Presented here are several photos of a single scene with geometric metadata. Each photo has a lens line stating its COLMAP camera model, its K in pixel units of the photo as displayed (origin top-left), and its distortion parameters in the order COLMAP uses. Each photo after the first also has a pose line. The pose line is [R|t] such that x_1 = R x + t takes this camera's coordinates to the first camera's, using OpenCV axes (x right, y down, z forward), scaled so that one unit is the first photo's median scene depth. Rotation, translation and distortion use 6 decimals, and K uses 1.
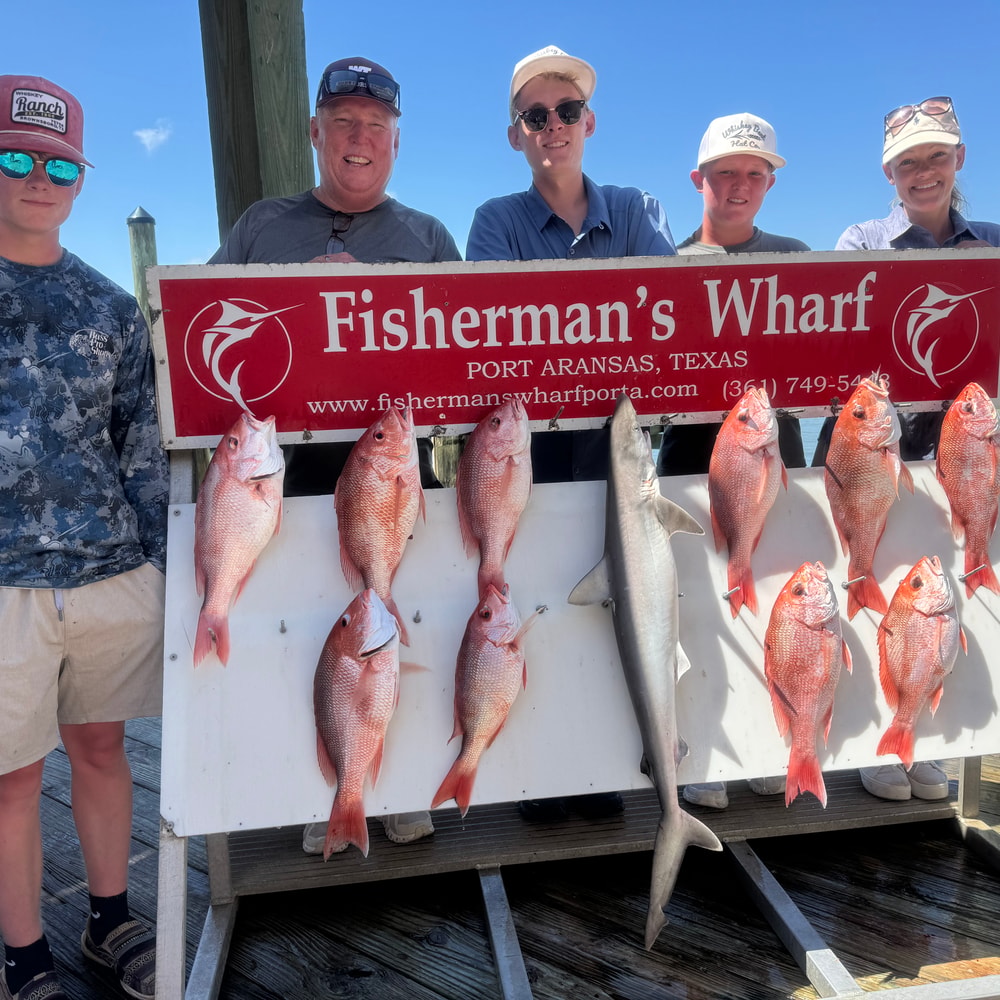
lens RADIAL K [[936.5, 0, 501.9], [0, 936.5, 483.6], [0, 0, 1]] dist [0.202380, -0.460965]
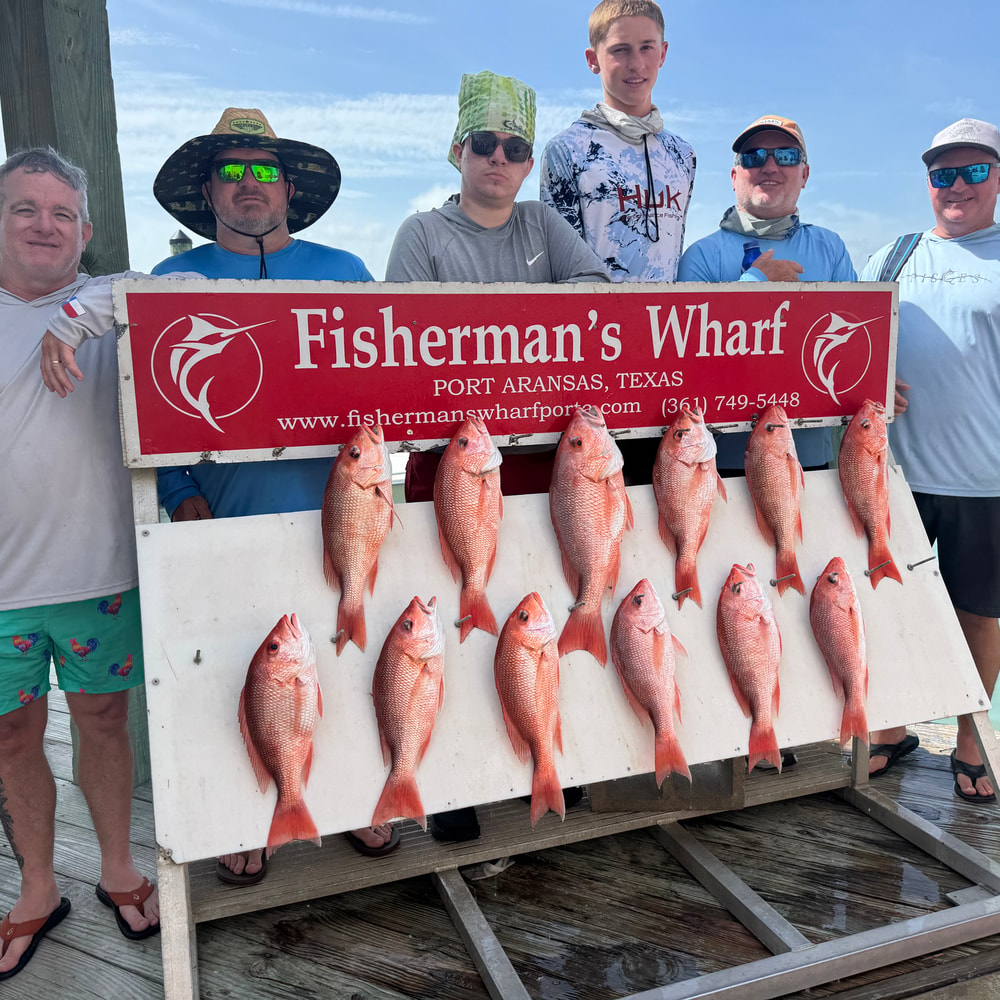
lens RADIAL K [[933.9, 0, 500.0], [0, 933.9, 500.0], [0, 0, 1]] dist [0.197414, -0.458463]
pose [[0.980164, -0.020231, 0.197152, -0.172654], [0.021594, 0.999755, -0.004765, 0.009370], [-0.197007, 0.008927, 0.980361, -0.022059]]
